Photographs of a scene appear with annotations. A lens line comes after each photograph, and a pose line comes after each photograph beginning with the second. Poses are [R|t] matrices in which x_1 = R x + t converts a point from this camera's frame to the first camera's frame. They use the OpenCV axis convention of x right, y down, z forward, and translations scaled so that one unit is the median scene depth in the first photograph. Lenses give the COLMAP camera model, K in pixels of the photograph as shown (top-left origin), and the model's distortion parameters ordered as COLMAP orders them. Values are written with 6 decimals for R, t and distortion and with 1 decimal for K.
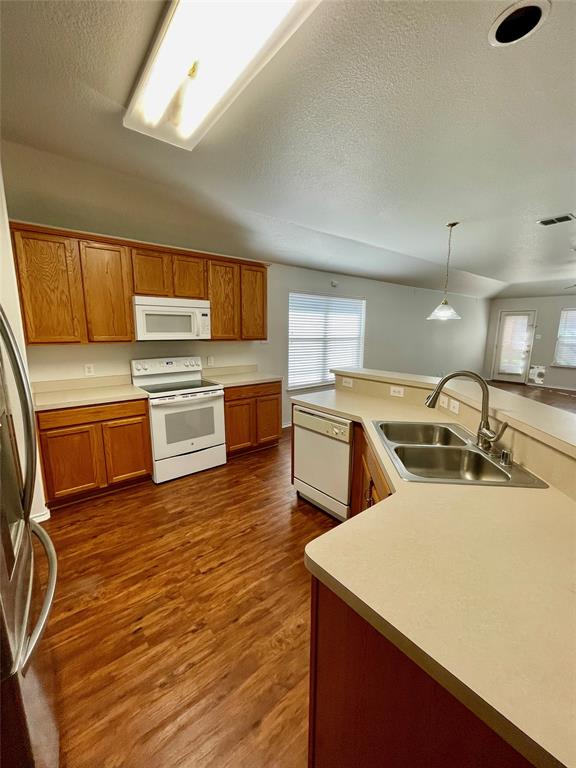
lens RADIAL K [[312.2, 0, 288.0], [0, 312.2, 384.0], [0, 0, 1]] dist [0.001309, -0.000440]
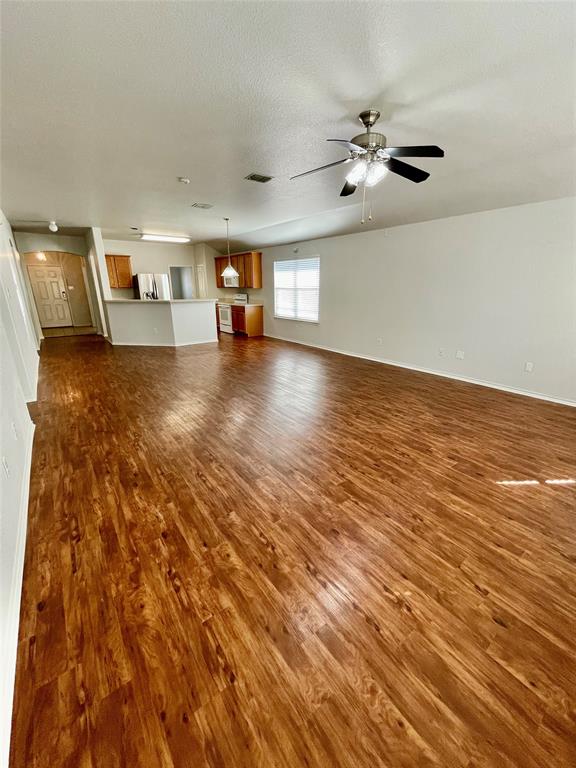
lens RADIAL K [[312.2, 0, 288.0], [0, 312.2, 384.0], [0, 0, 1]] dist [0.001309, -0.000440]
pose [[-0.021403, 0.297873, -0.954365, 3.588234], [-0.170597, 0.939496, 0.297058, -0.323377], [0.985108, 0.169170, 0.030709, 2.099128]]
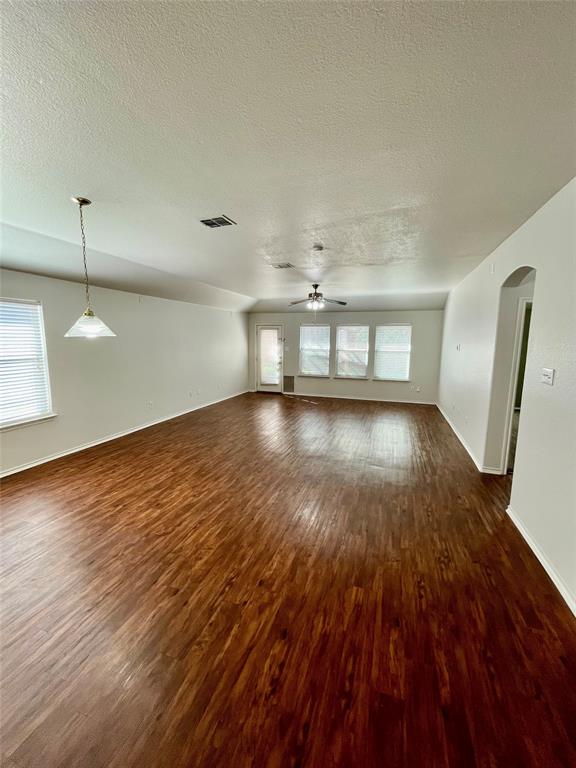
lens RADIAL K [[312.2, 0, 288.0], [0, 312.2, 384.0], [0, 0, 1]] dist [0.001309, -0.000440]
pose [[0.845843, -0.076662, 0.527894, 0.752532], [0.092195, 0.995736, -0.003122, -0.090933], [-0.525404, 0.051310, 0.849304, 0.278306]]
